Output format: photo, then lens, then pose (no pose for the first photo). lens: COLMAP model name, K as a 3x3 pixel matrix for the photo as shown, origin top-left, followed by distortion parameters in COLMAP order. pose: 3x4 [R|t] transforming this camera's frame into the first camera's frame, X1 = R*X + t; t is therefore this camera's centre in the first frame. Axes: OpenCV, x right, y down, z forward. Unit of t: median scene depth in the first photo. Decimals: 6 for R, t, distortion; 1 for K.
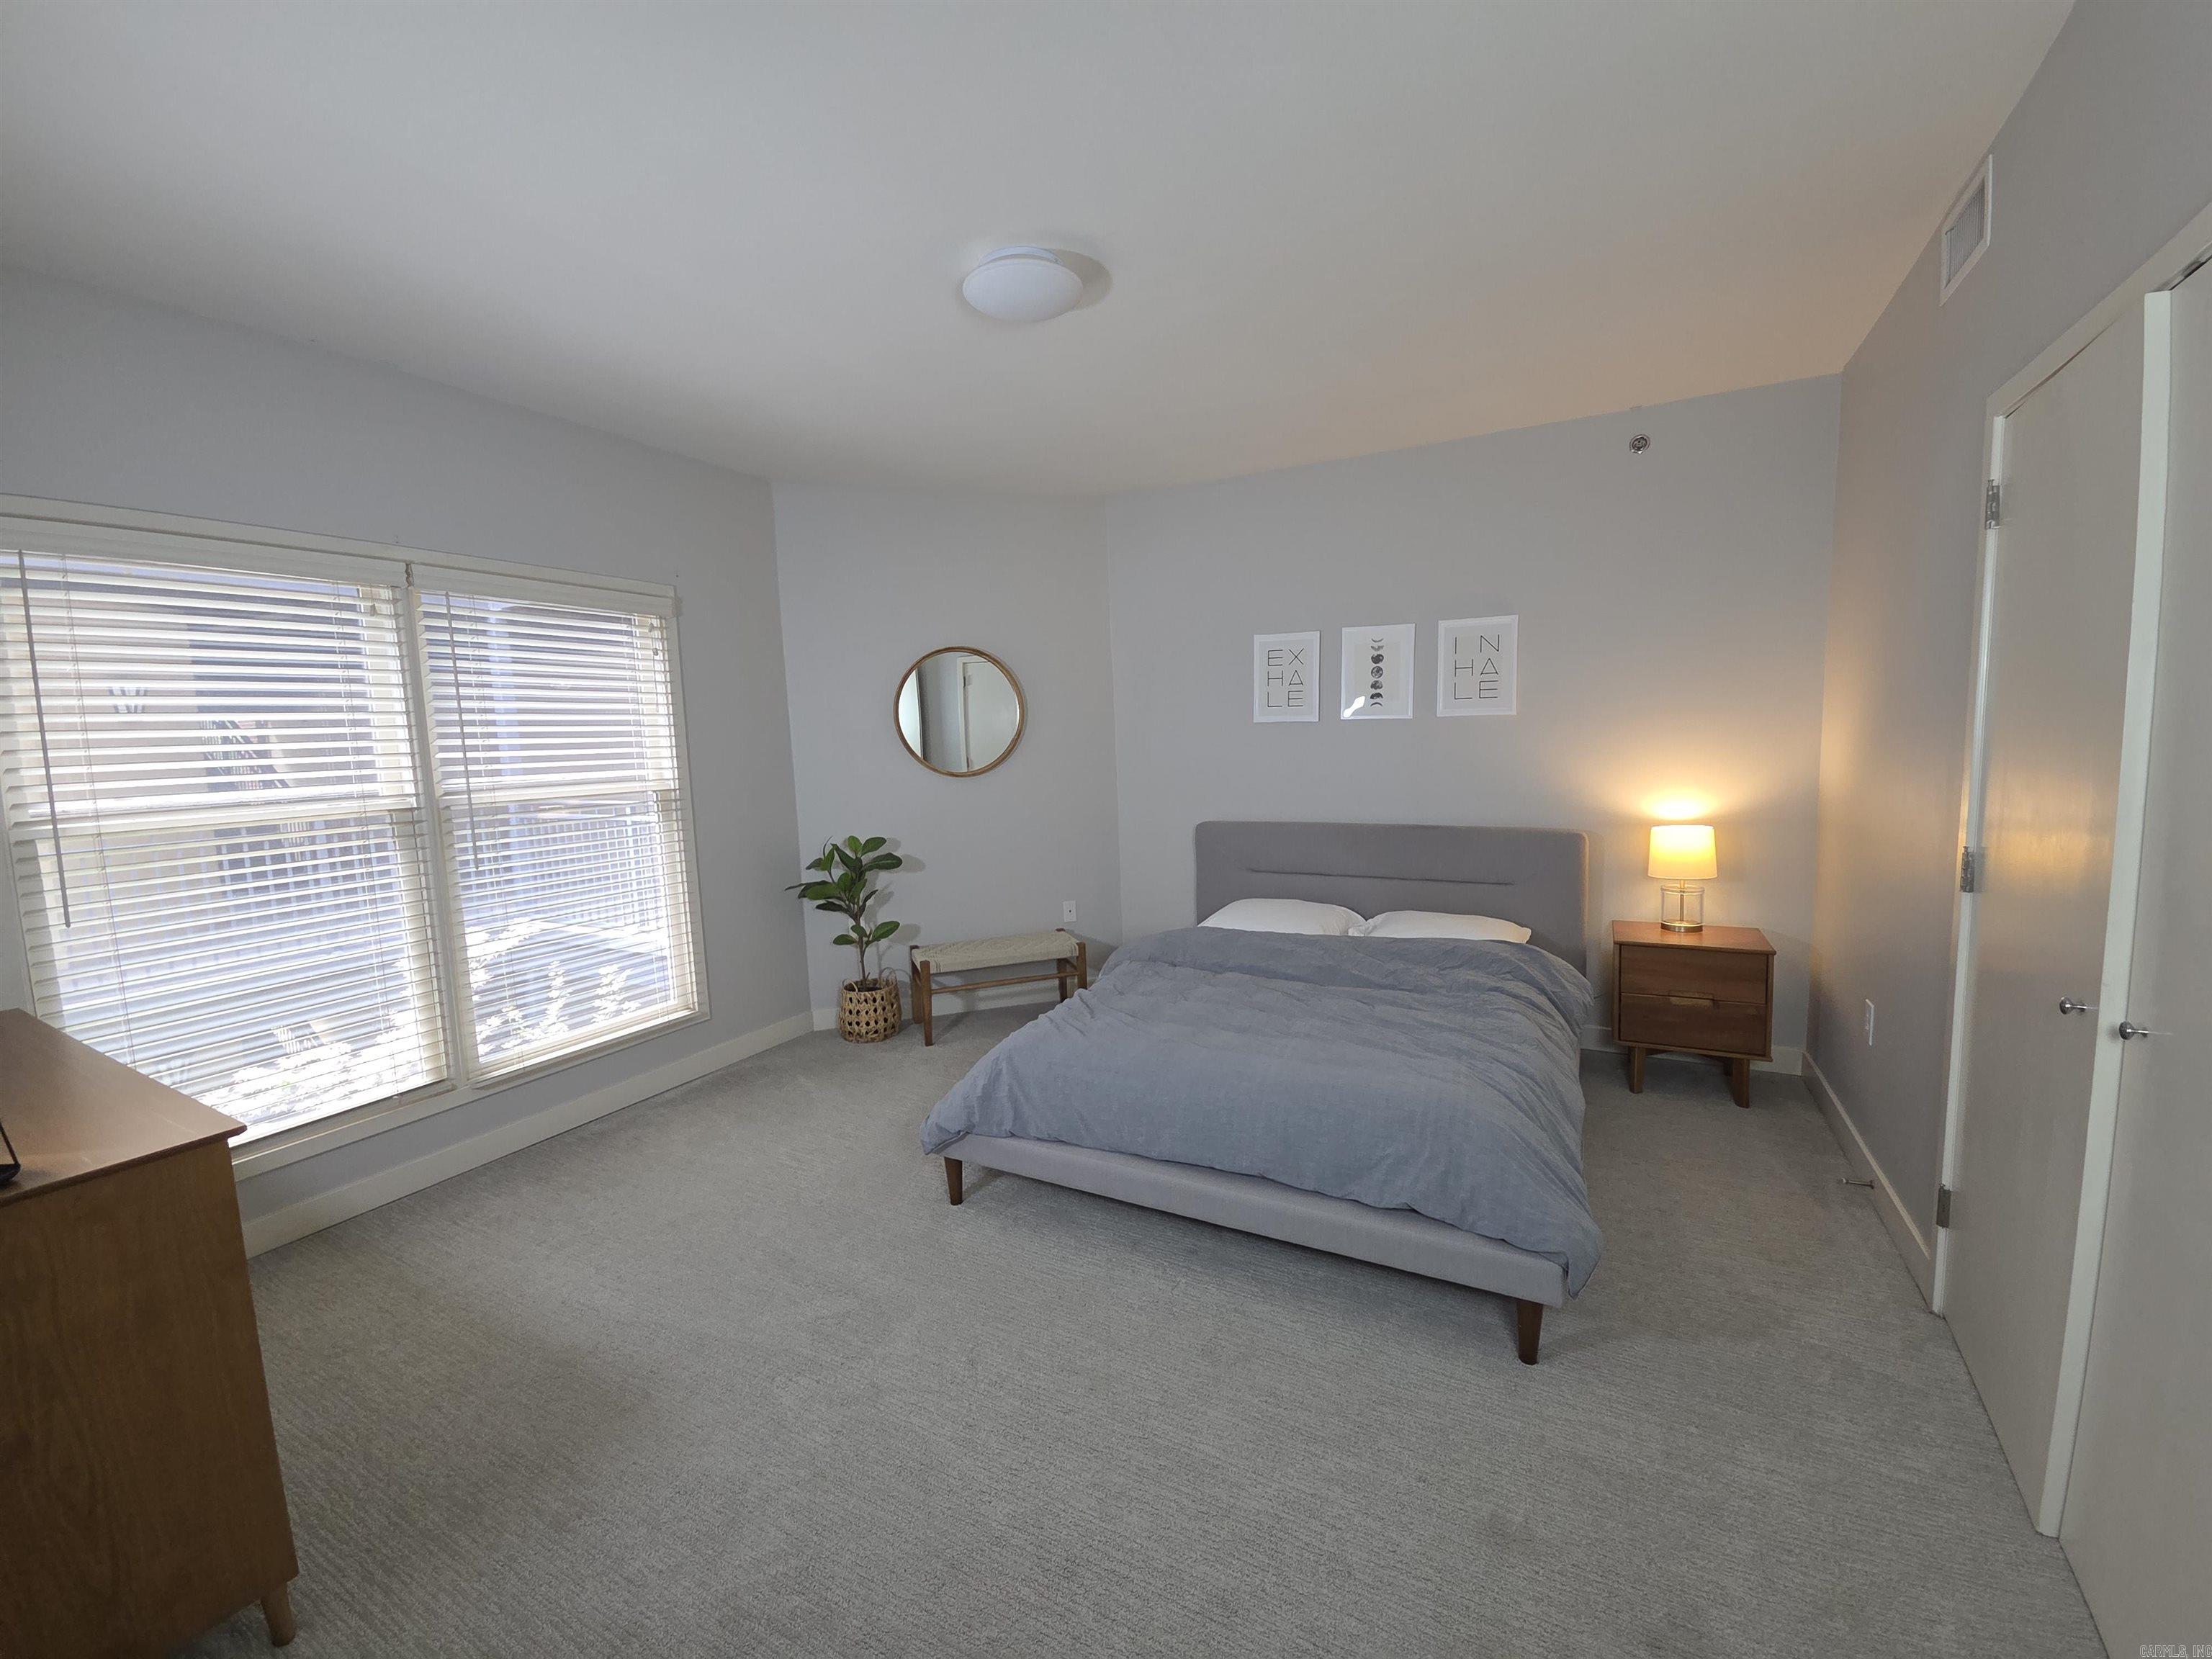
lens RADIAL K [[893.4, 0, 1107.3], [0, 893.4, 828.6], [0, 0, 1]] dist [0.009390, -0.009418]
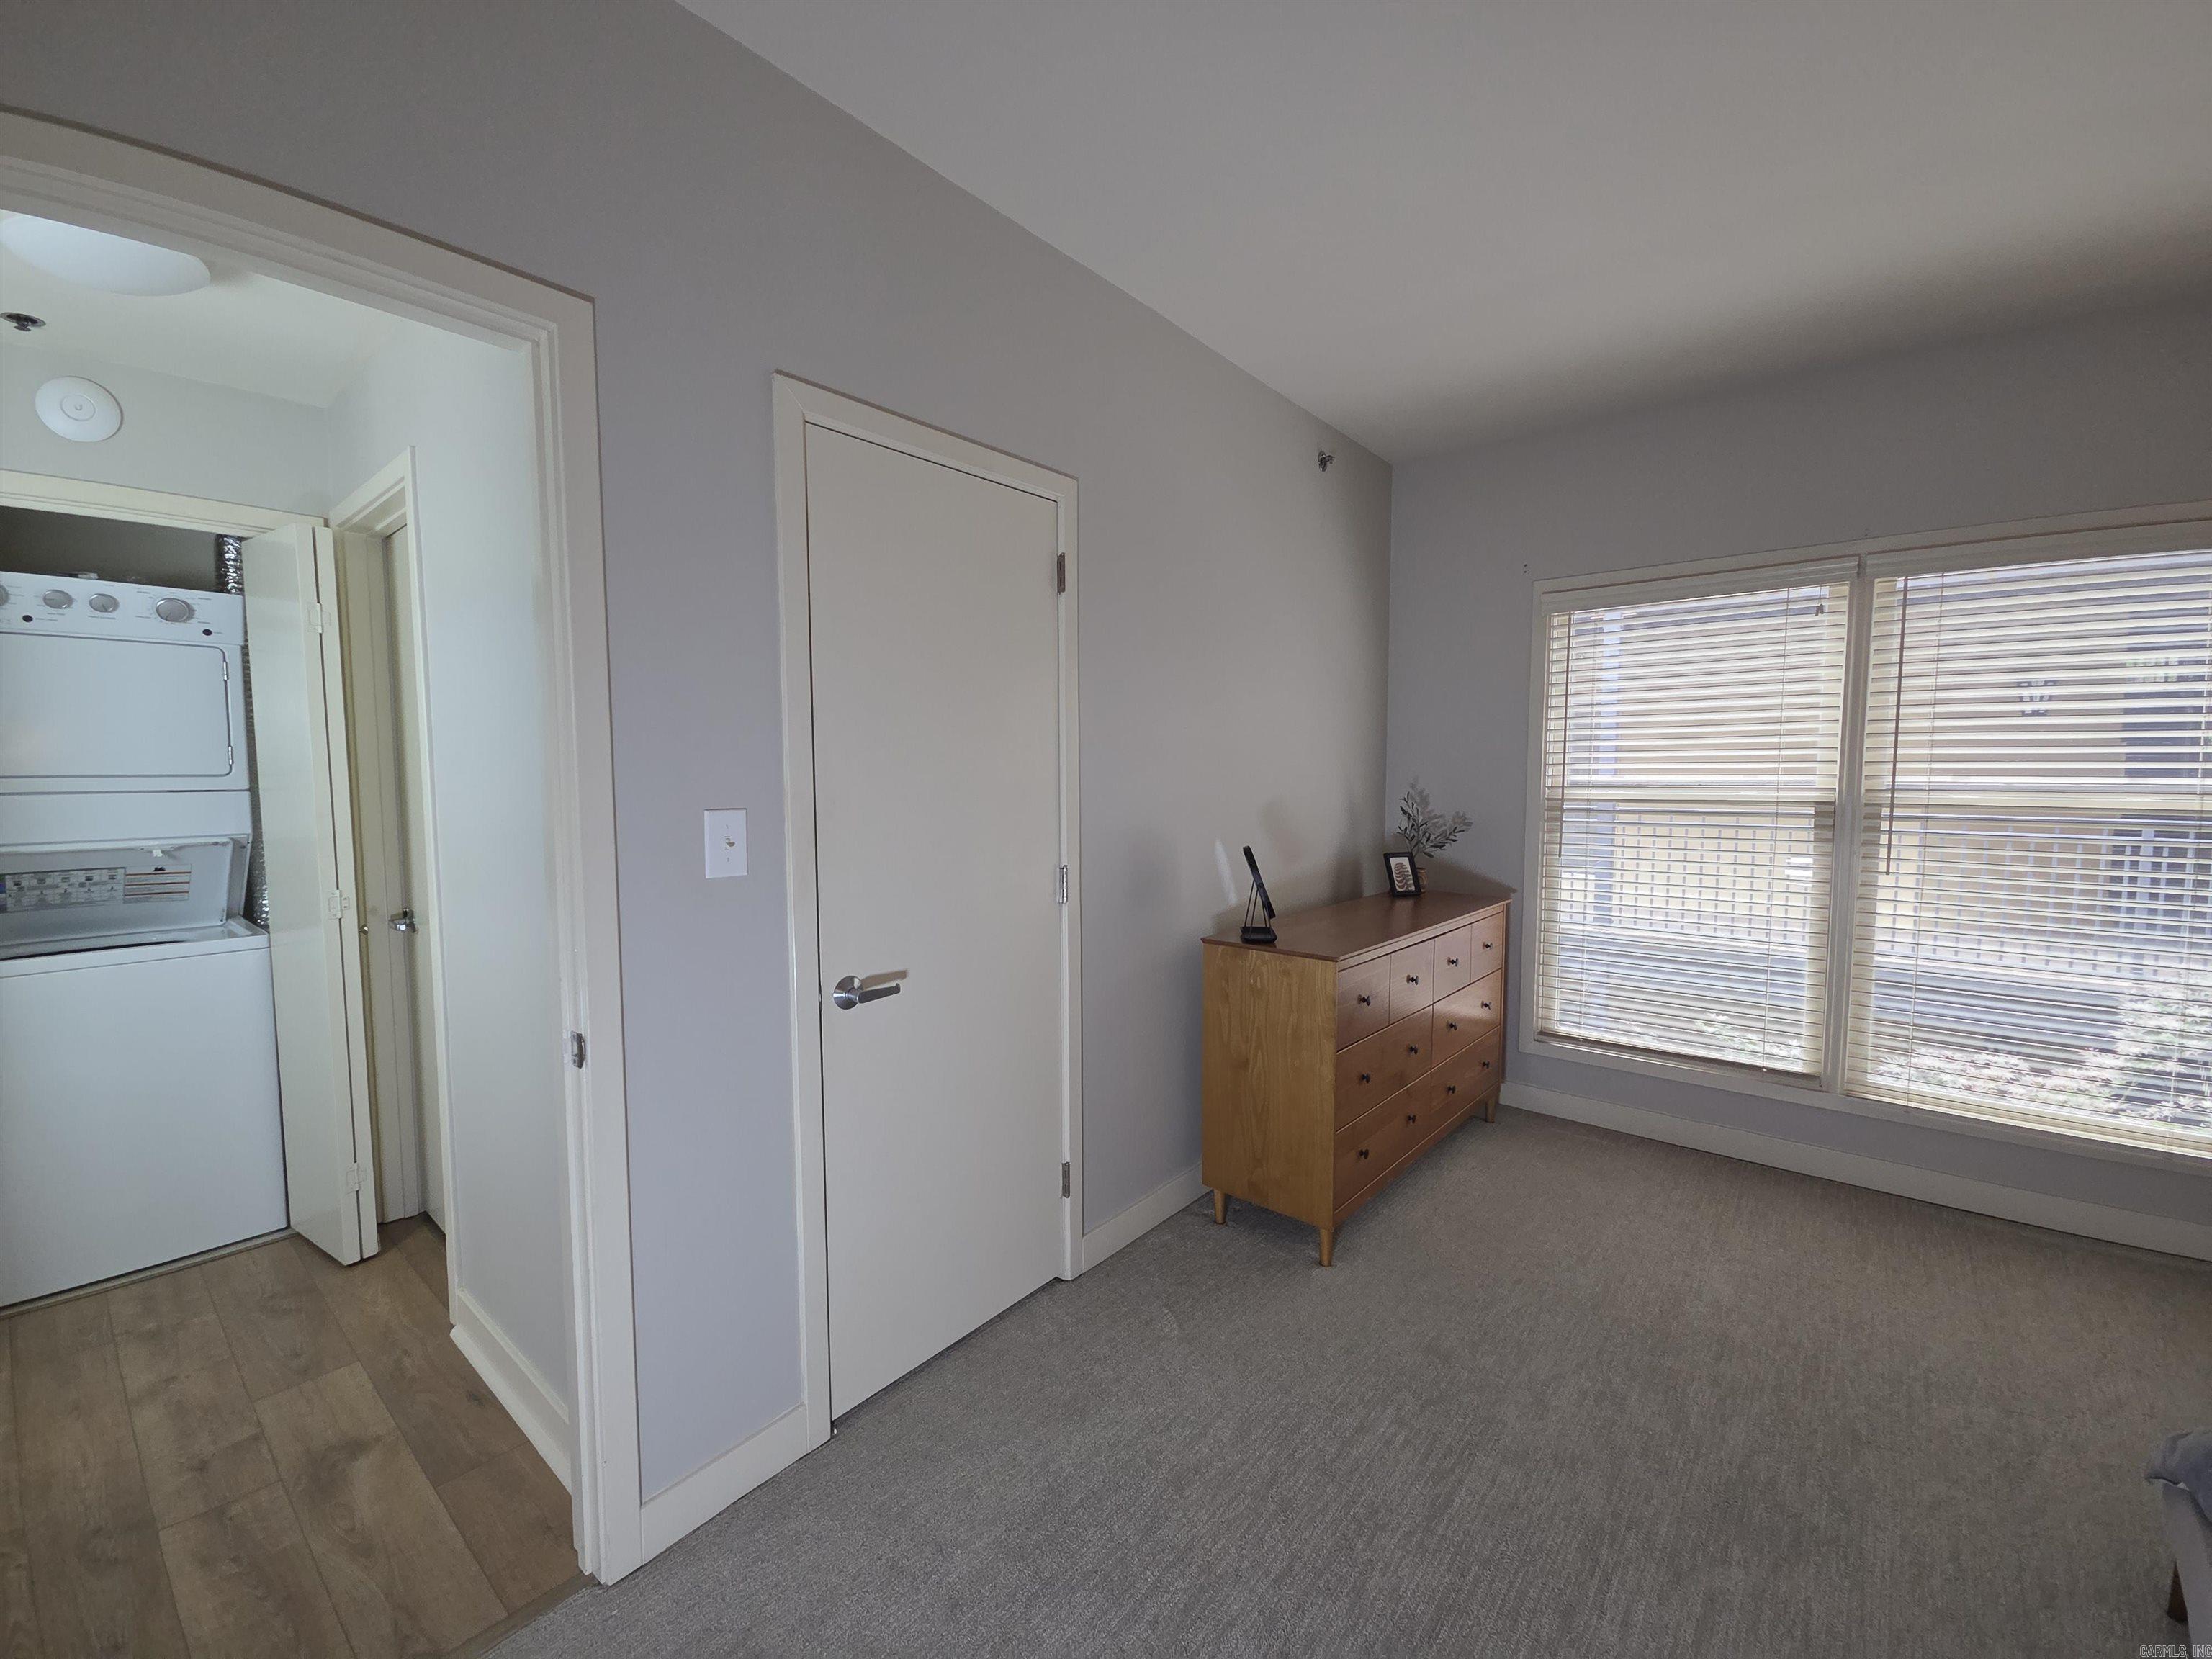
lens RADIAL K [[893.4, 0, 1121.6], [0, 893.4, 830.5], [0, 0, 1]] dist [0.009390, -0.009418]
pose [[-0.190561, 0.099620, -0.976608, 0.273568], [-0.094727, 0.988329, 0.119299, -0.027108], [0.977094, 0.115245, -0.178900, 0.306452]]
